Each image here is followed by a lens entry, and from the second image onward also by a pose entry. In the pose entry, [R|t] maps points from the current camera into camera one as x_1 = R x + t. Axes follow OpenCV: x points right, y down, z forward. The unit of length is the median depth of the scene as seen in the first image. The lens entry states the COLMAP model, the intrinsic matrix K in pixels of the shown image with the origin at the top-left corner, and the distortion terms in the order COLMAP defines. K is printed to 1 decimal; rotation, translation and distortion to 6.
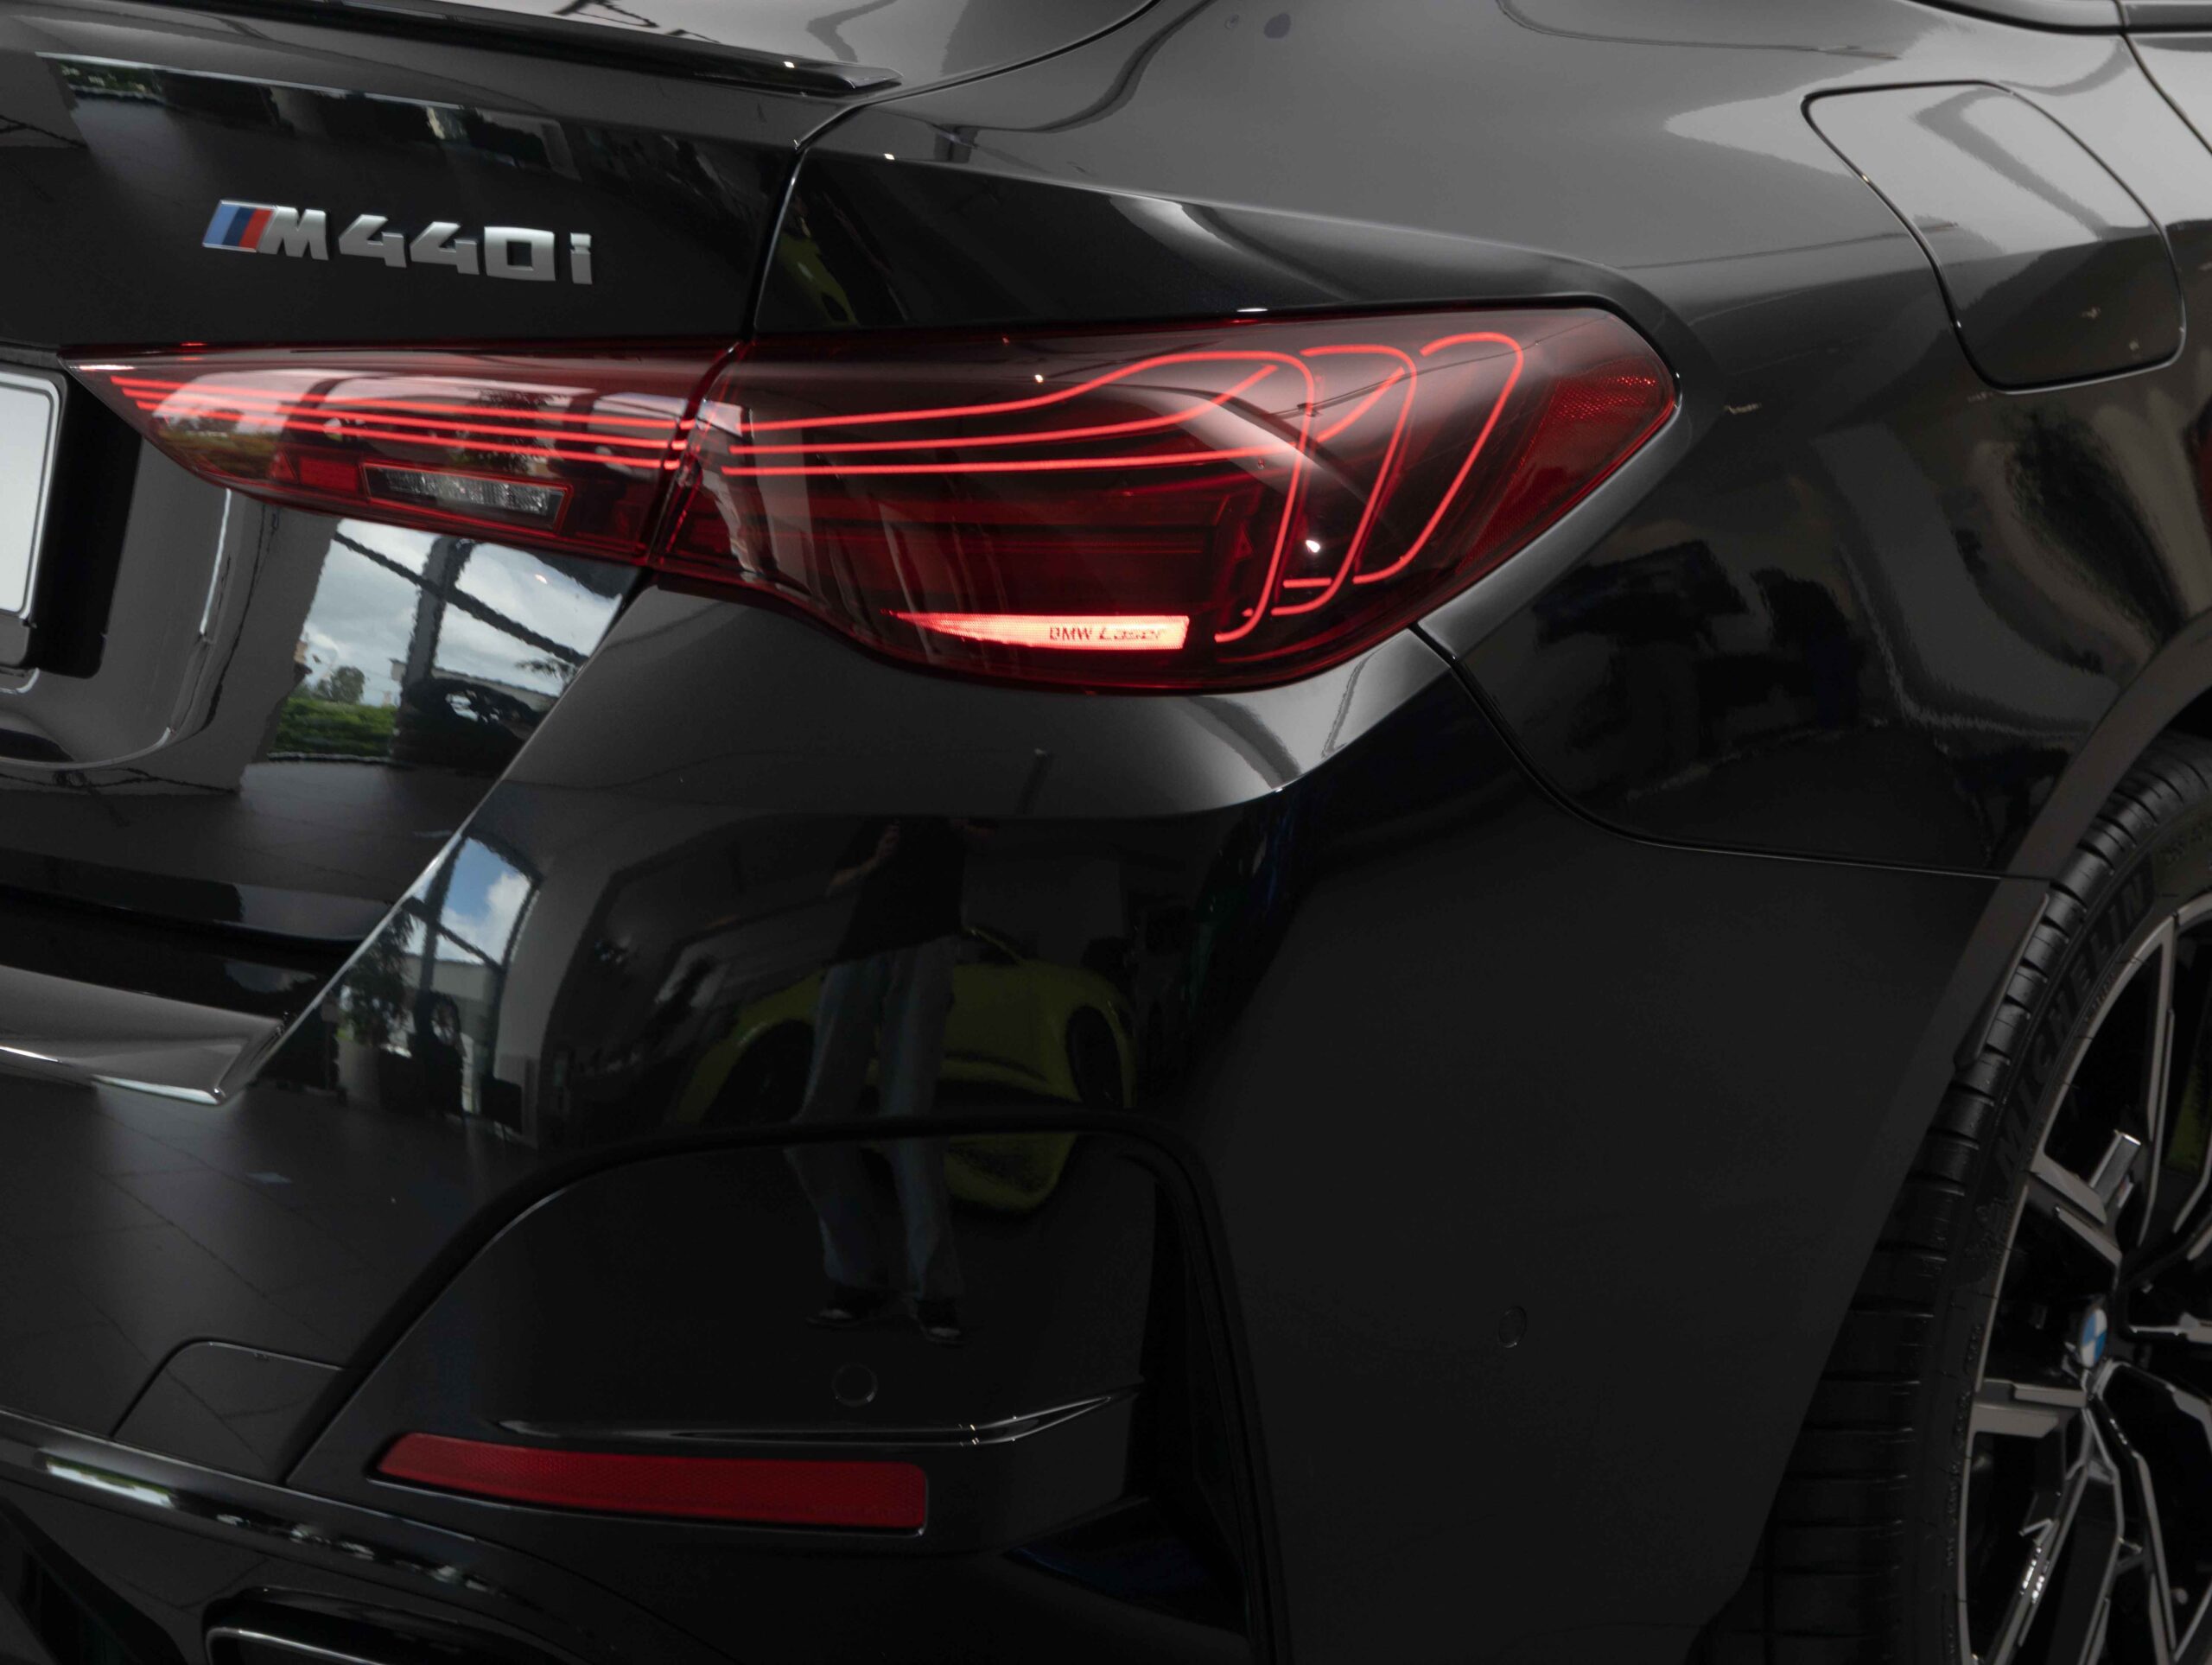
lens RADIAL K [[4412.4, 0, 1106.4], [0, 4412.4, 823.5], [0, 0, 1]] dist [-0.041713, 0.000000]
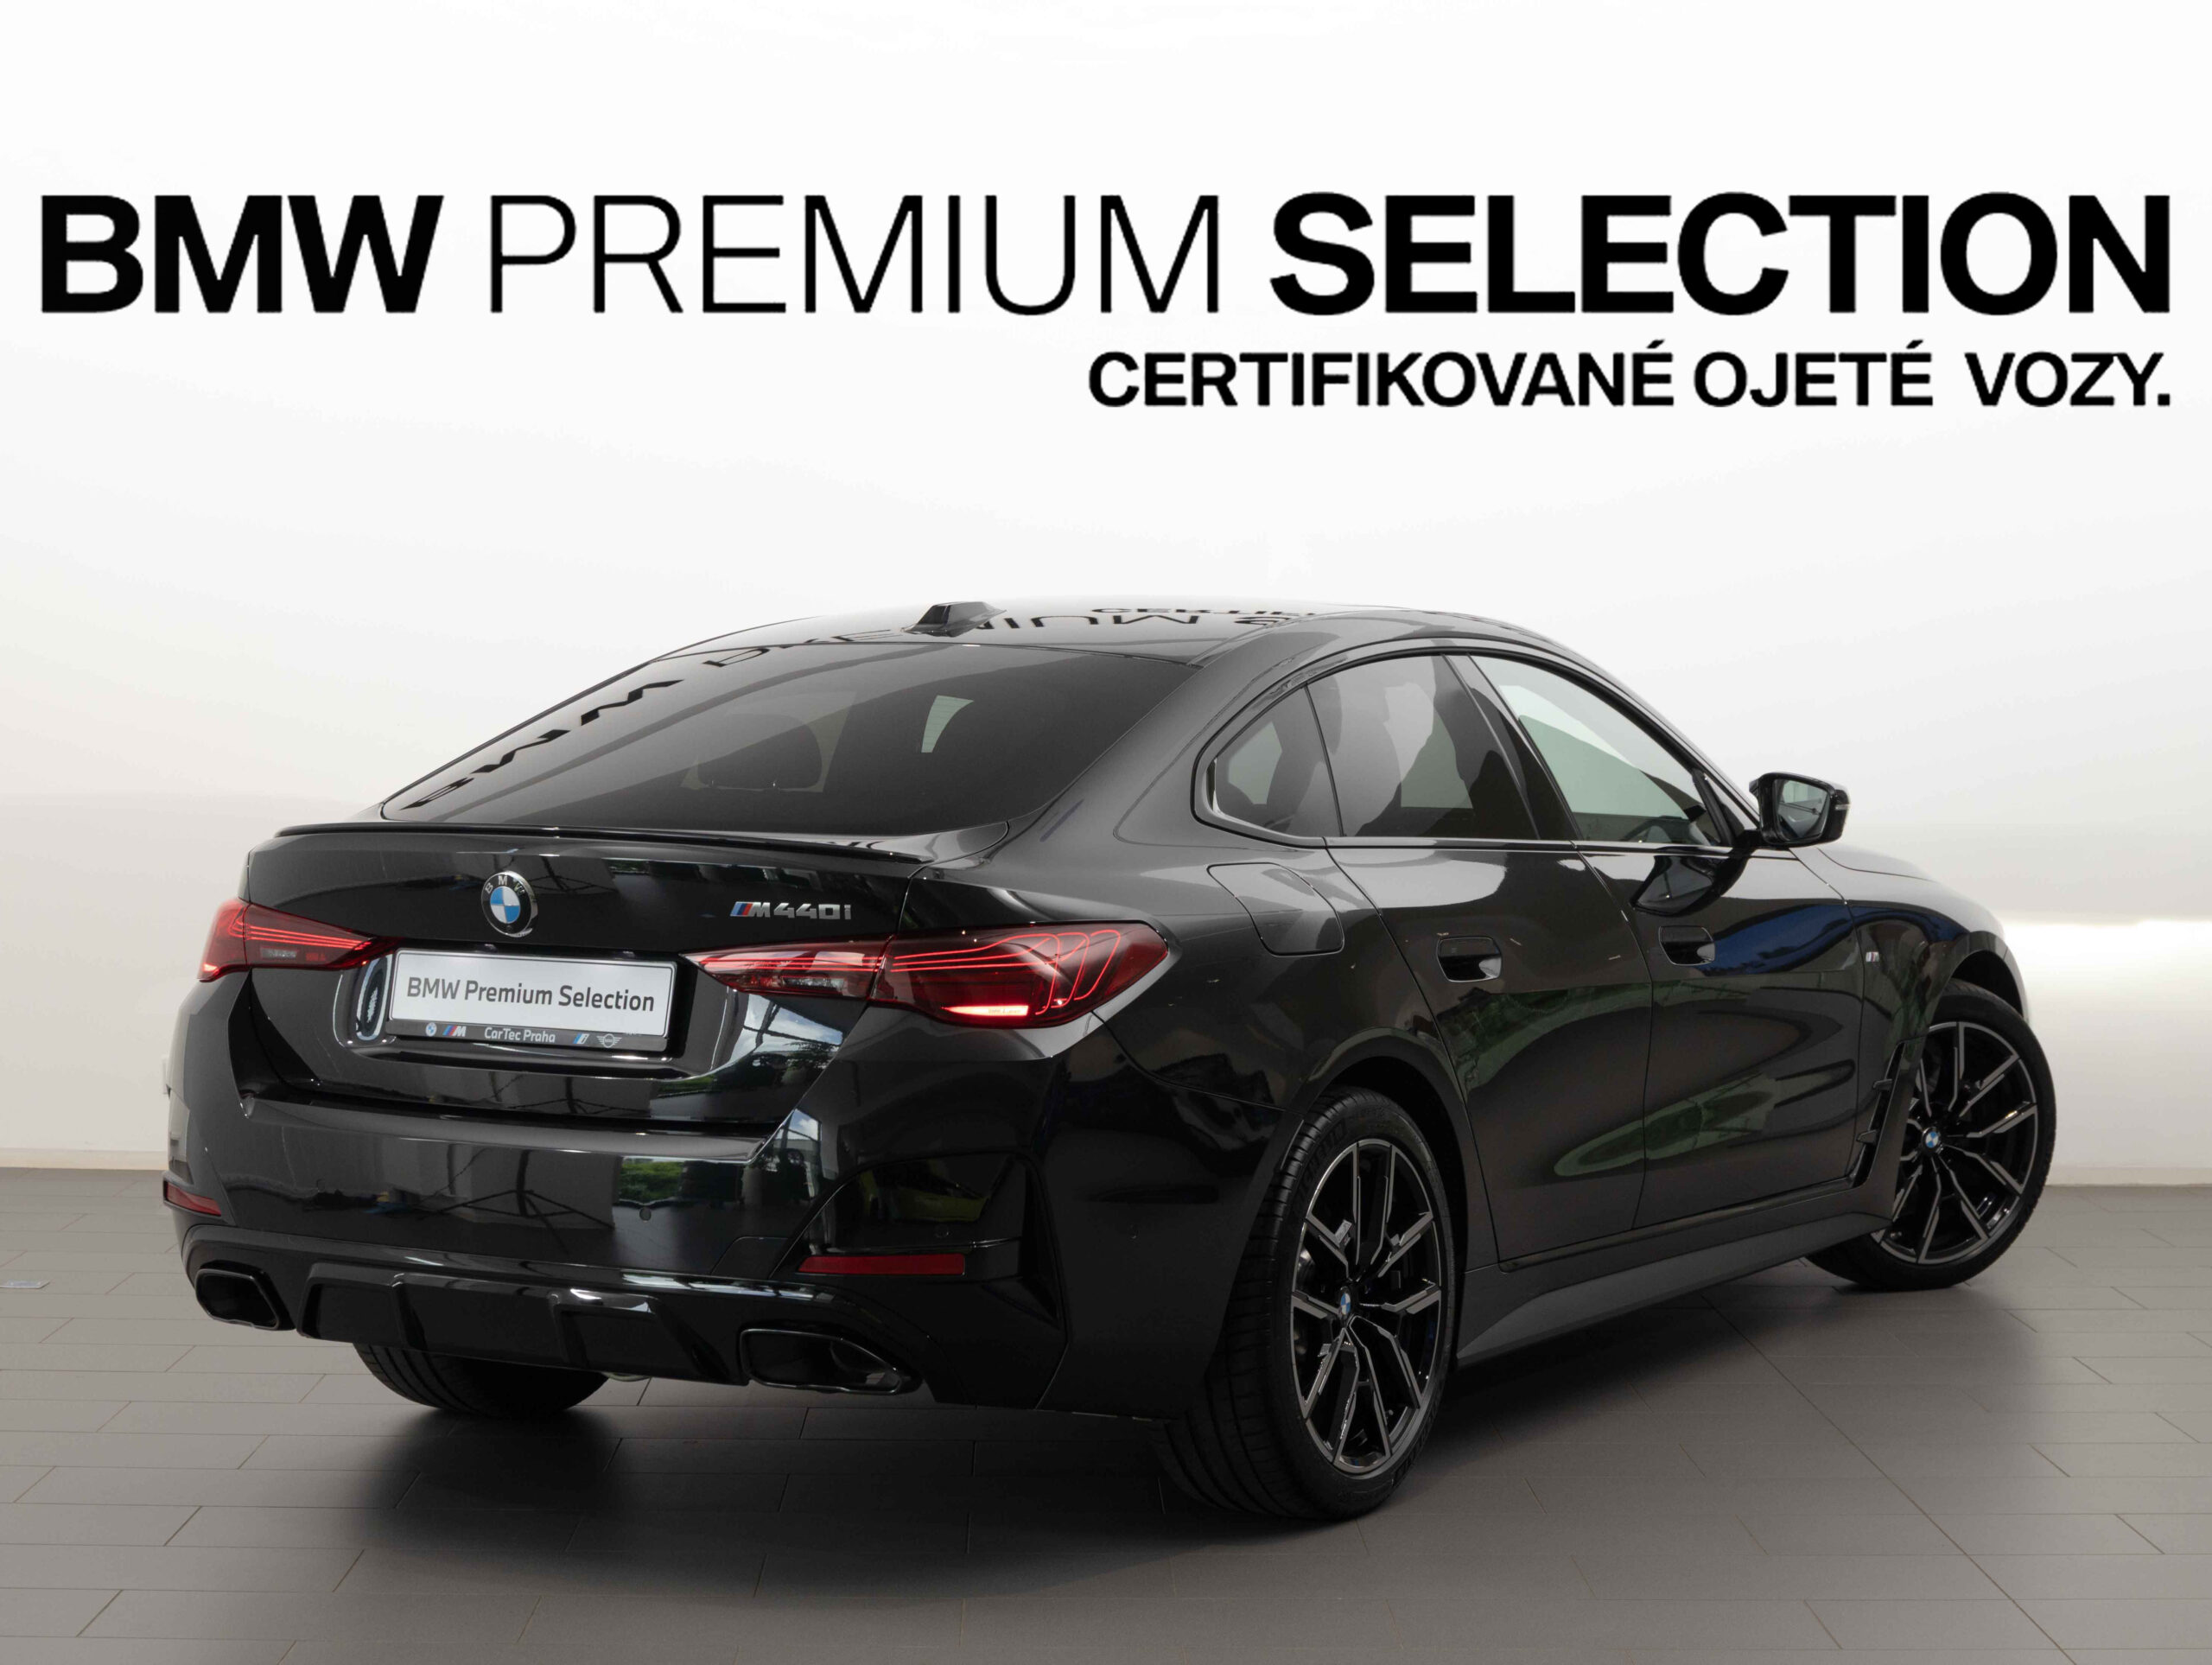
lens RADIAL K [[3721.4, 0, 1091.0], [0, 3721.4, 818.1], [0, 0, 1]] dist [-0.056260, 0.000000]
pose [[0.995215, -0.039579, 0.089332, -0.182586], [0.058047, 0.974947, -0.214731, 0.429149], [-0.078595, 0.218889, 0.972579, -1.835563]]
